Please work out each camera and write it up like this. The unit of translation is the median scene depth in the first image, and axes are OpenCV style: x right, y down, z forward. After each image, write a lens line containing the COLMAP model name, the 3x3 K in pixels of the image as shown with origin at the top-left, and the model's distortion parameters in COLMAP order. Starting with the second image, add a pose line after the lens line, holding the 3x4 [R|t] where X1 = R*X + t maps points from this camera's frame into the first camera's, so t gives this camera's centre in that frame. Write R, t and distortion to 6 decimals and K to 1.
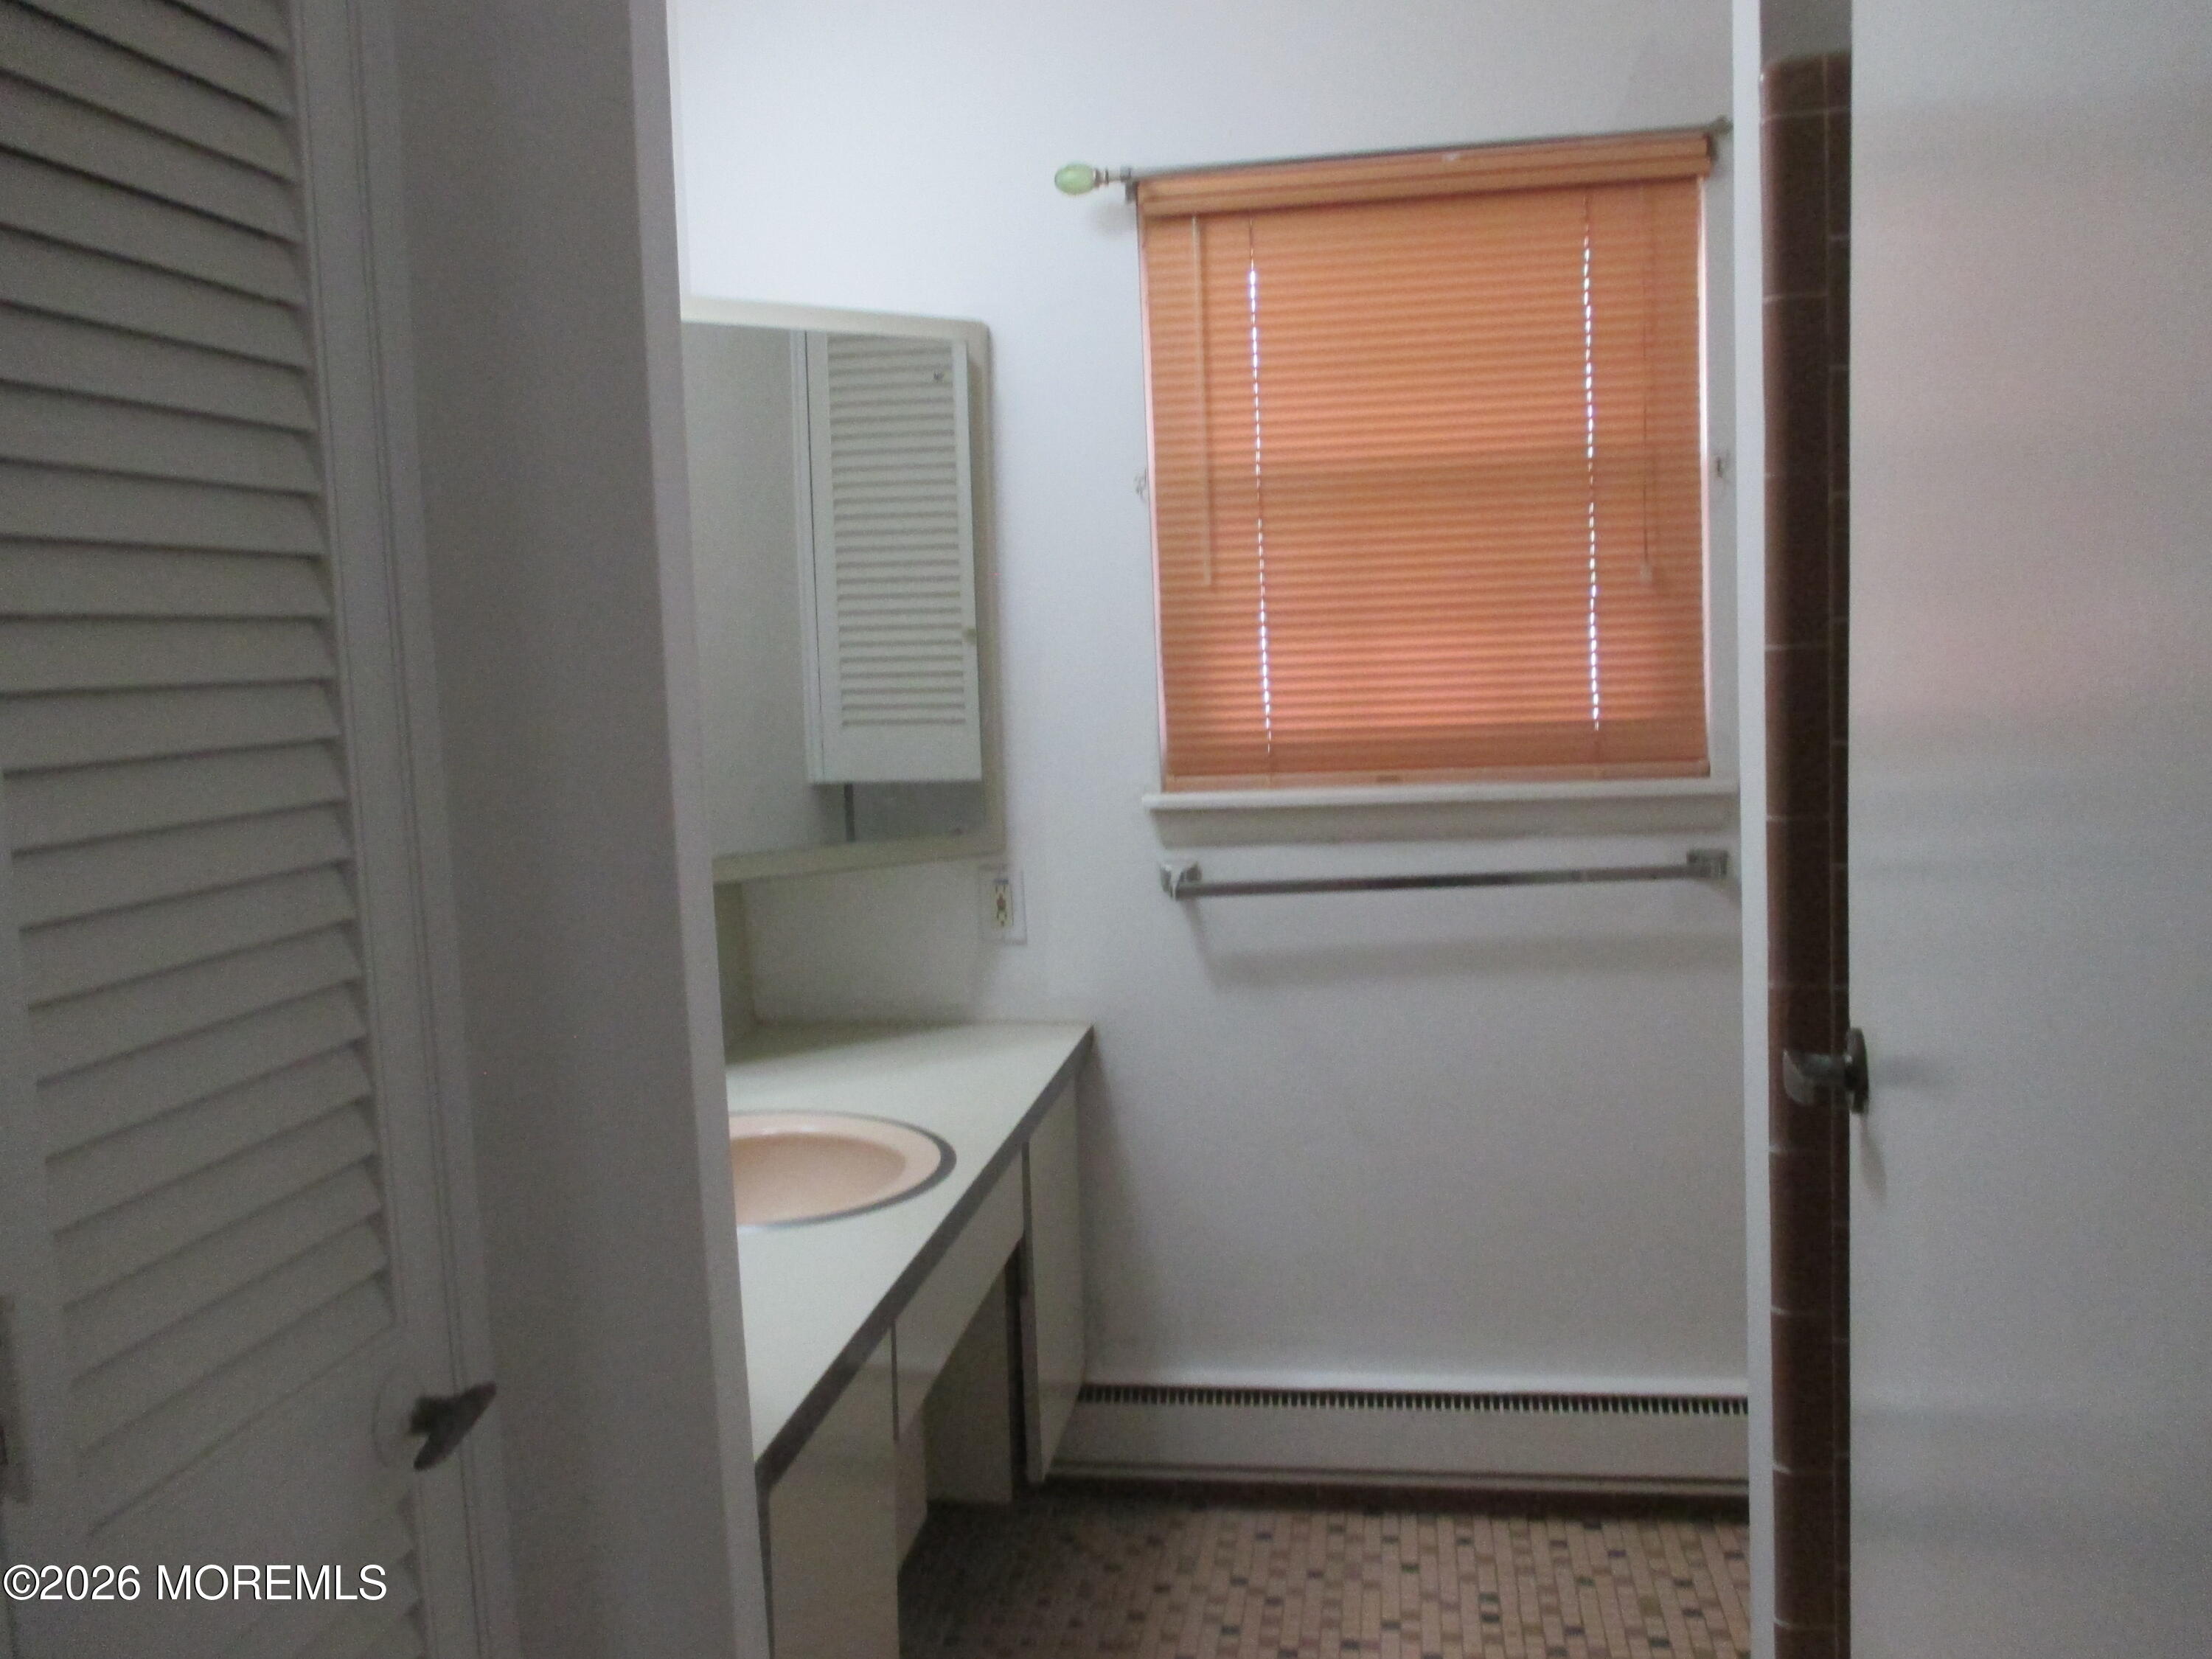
lens RADIAL K [[1864.5, 0, 1107.5], [0, 1864.5, 827.2], [0, 0, 1]] dist [0.000965, -0.013424]
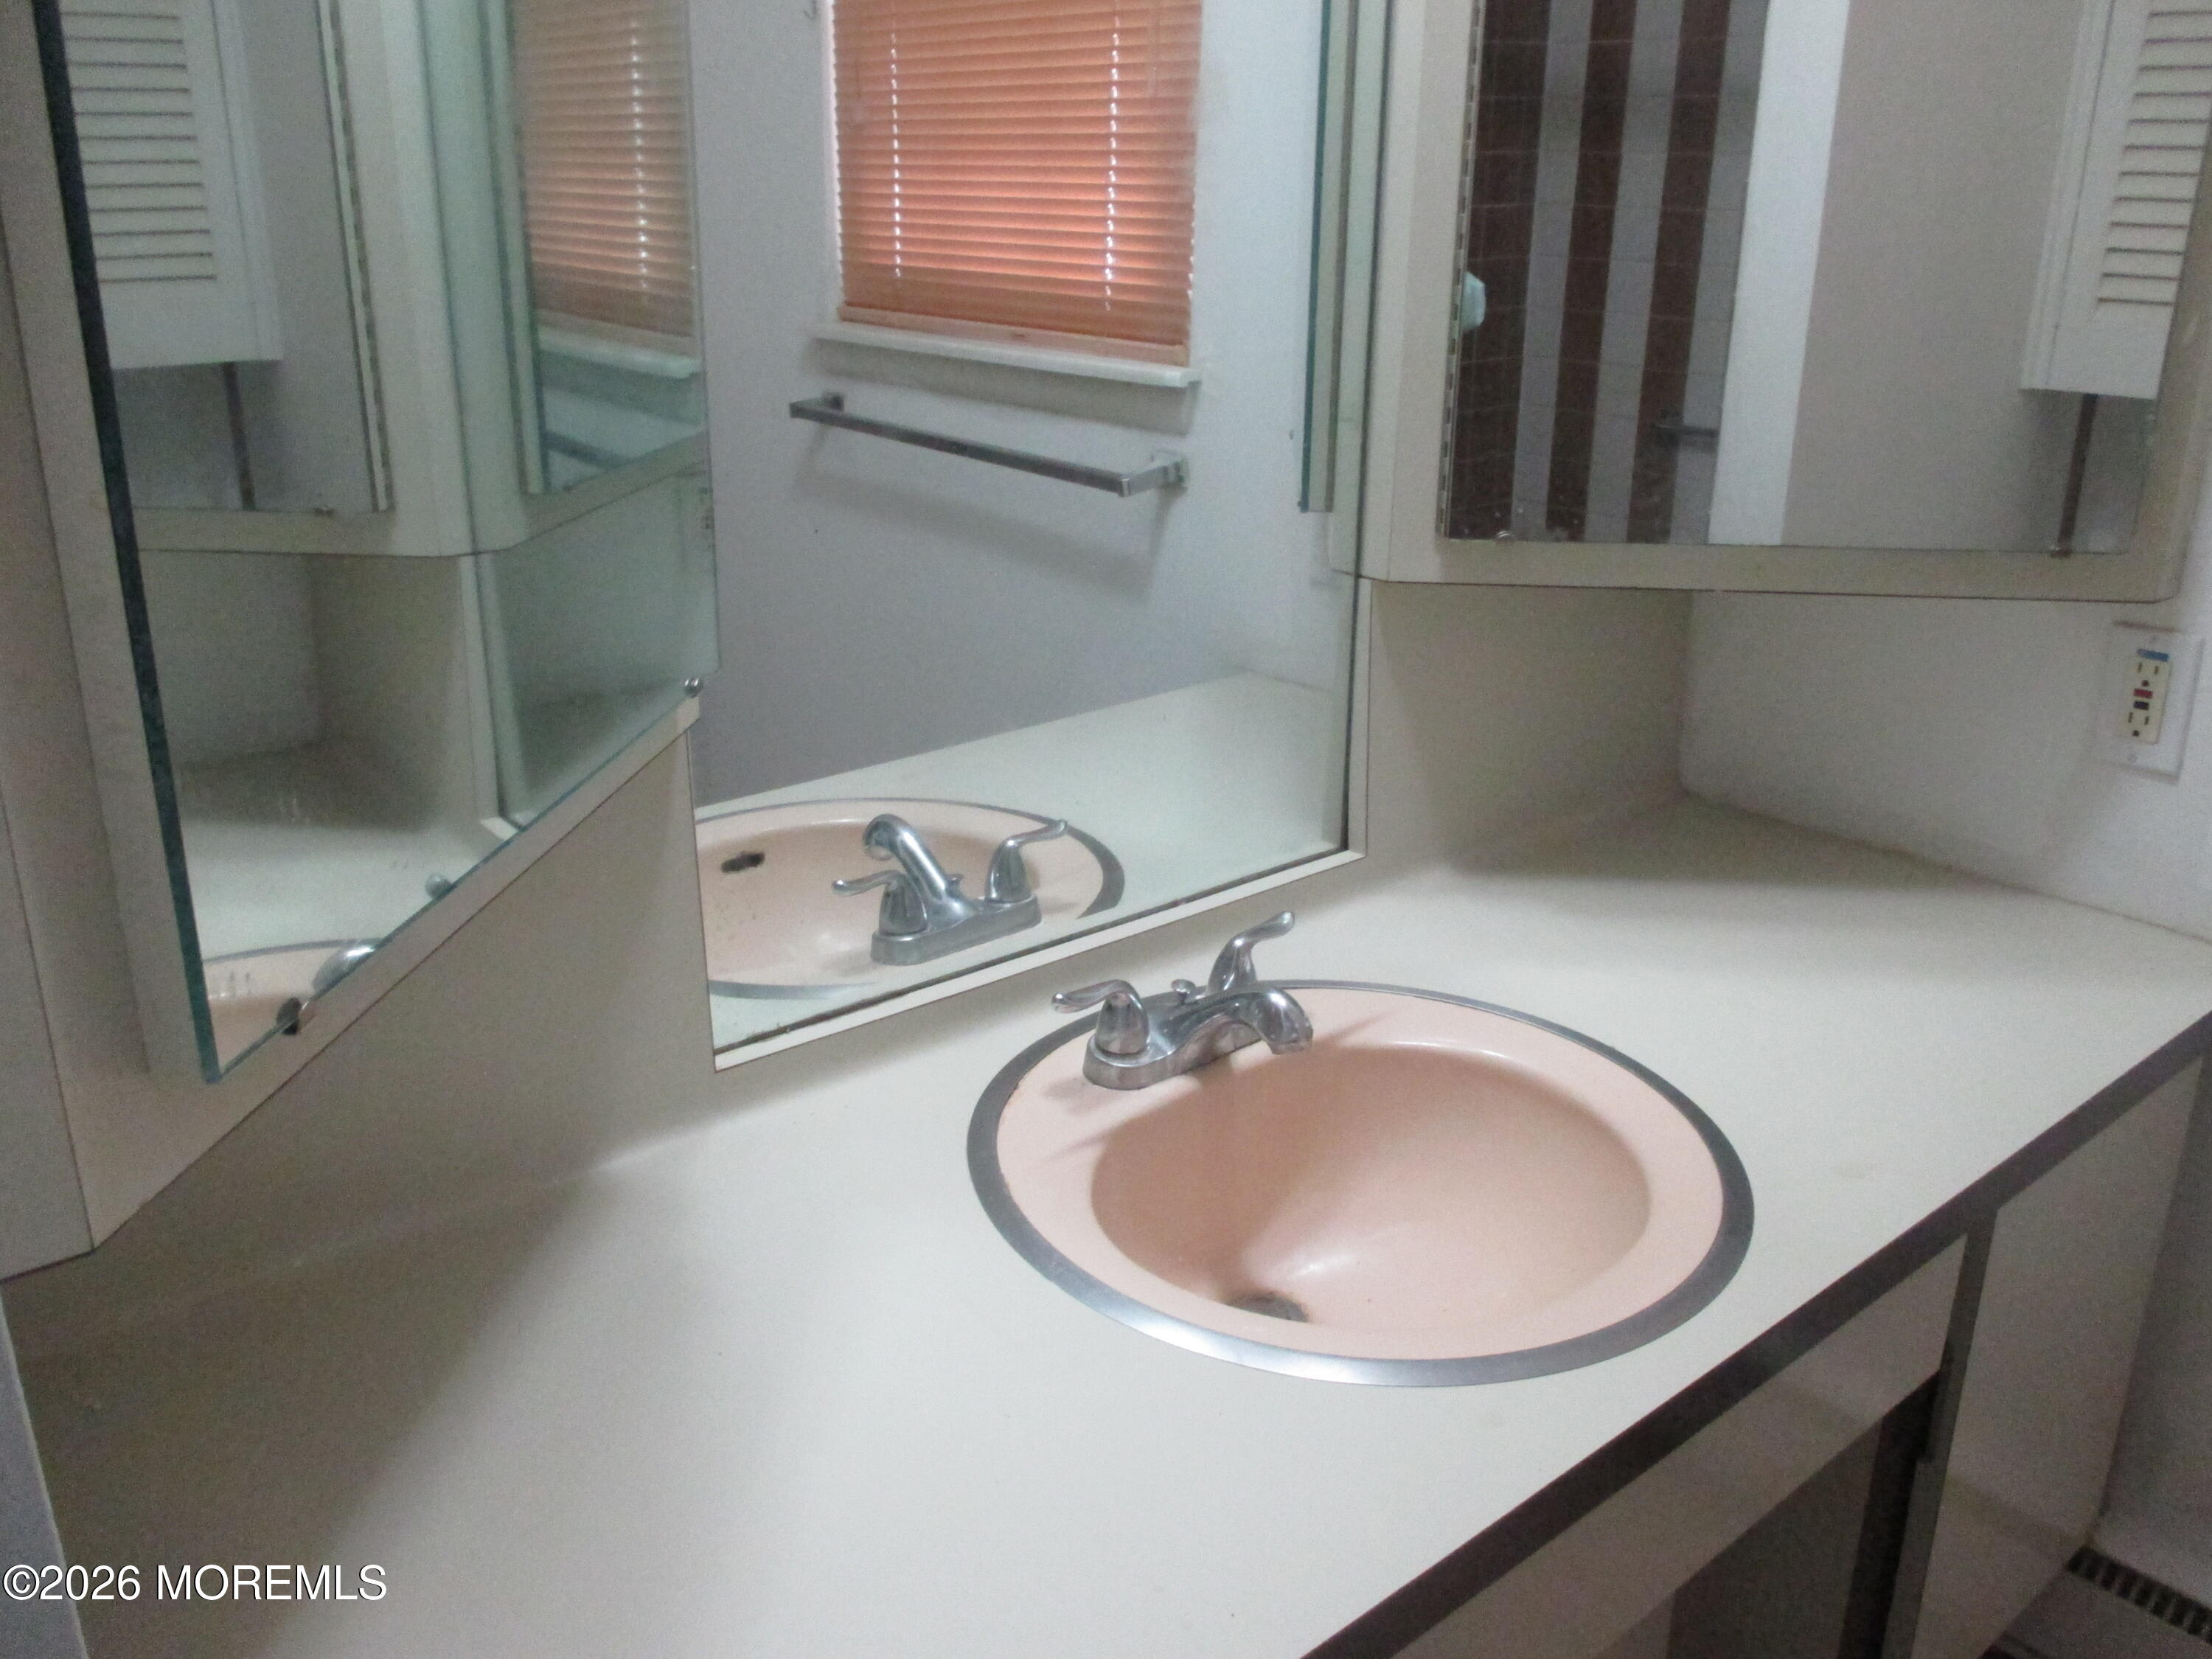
lens RADIAL K [[1864.5, 0, 1106.8], [0, 1864.5, 826.0], [0, 0, 1]] dist [0.000965, -0.013424]
pose [[0.769254, 0.254033, -0.586272, 0.034597], [-0.105281, 0.955419, 0.275845, -0.037368], [0.630209, -0.150471, 0.761705, 0.415081]]
